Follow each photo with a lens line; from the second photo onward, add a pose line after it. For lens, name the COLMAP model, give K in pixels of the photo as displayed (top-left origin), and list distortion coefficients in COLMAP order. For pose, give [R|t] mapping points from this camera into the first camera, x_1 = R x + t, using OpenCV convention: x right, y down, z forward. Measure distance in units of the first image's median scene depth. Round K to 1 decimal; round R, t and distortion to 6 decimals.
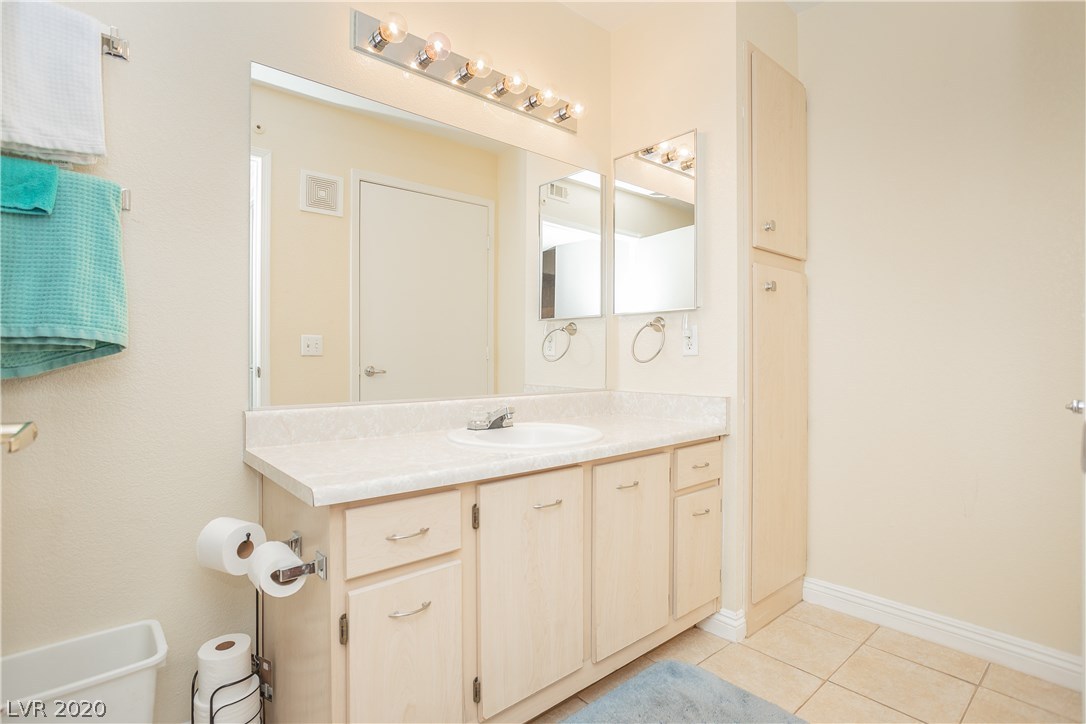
lens RADIAL K [[538.5, 0, 542.9], [0, 538.5, 358.7], [0, 0, 1]] dist [-0.054352, 0.031248]
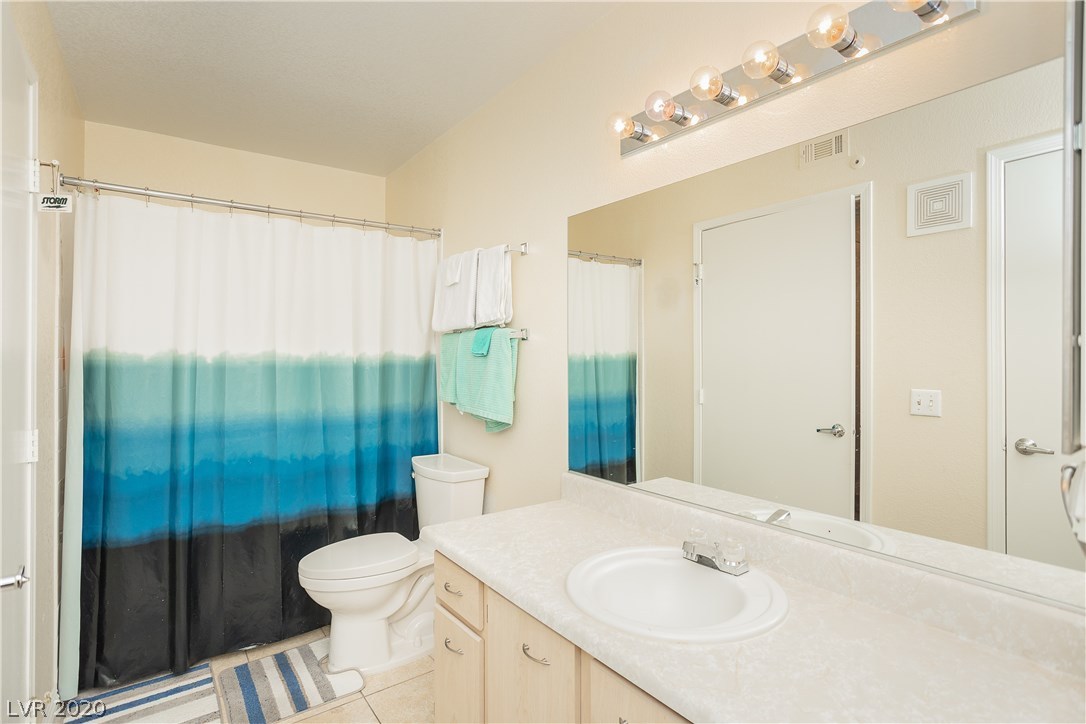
lens RADIAL K [[524.2, 0, 541.4], [0, 524.2, 353.6], [0, 0, 1]] dist [-0.050019, 0.028396]
pose [[-0.078835, -0.006614, -0.996866, 0.377541], [0.001970, 0.999975, -0.006791, -0.093680], [0.996886, -0.002500, -0.078820, 0.492883]]
